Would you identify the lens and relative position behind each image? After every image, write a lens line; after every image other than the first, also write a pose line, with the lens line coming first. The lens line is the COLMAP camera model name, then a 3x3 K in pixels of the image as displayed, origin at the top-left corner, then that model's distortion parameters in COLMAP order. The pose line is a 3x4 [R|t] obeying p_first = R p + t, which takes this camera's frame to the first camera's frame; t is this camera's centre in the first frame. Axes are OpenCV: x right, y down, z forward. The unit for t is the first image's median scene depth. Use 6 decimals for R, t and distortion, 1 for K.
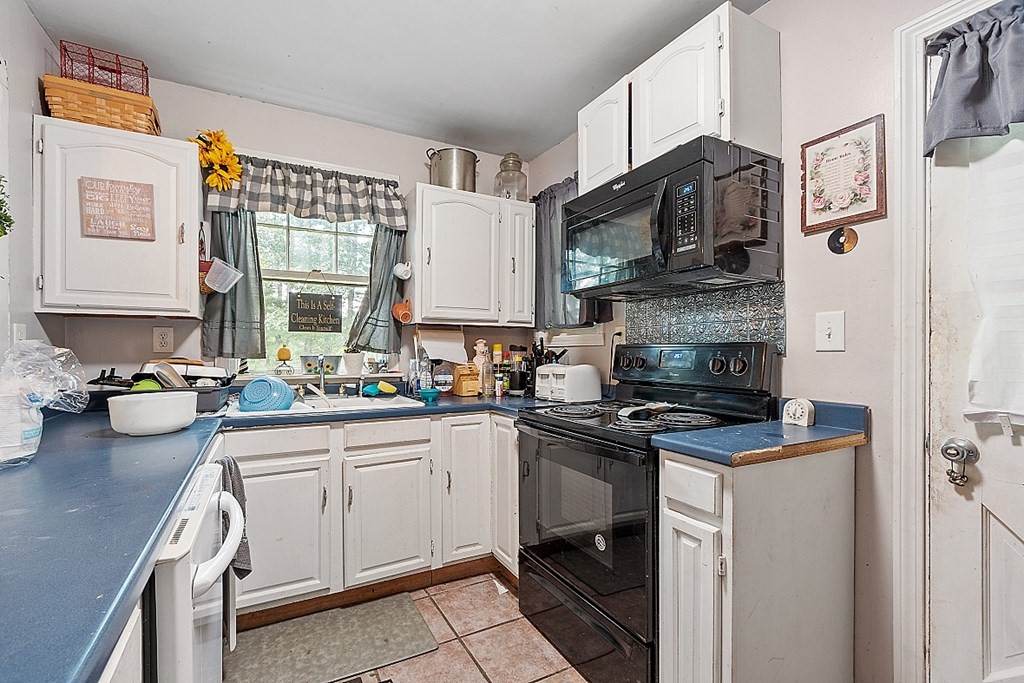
lens RADIAL K [[439.0, 0, 512.0], [0, 439.0, 341.5], [0, 0, 1]] dist [-0.001231, -0.000177]
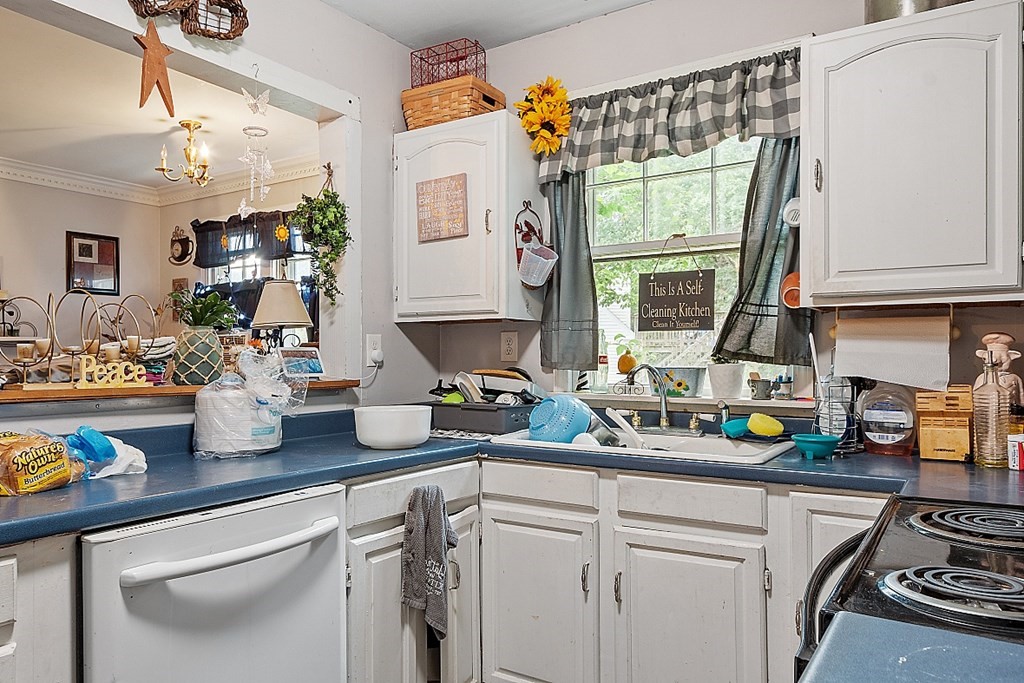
lens RADIAL K [[717.6, 0, 512.0], [0, 717.6, 341.5], [0, 0, 1]] dist [0.000158, 0.001386]
pose [[0.477522, -0.019871, -0.878395, 0.381369], [0.017634, 0.999760, -0.013030, 0.004108], [0.878443, -0.009267, 0.477757, 0.293239]]
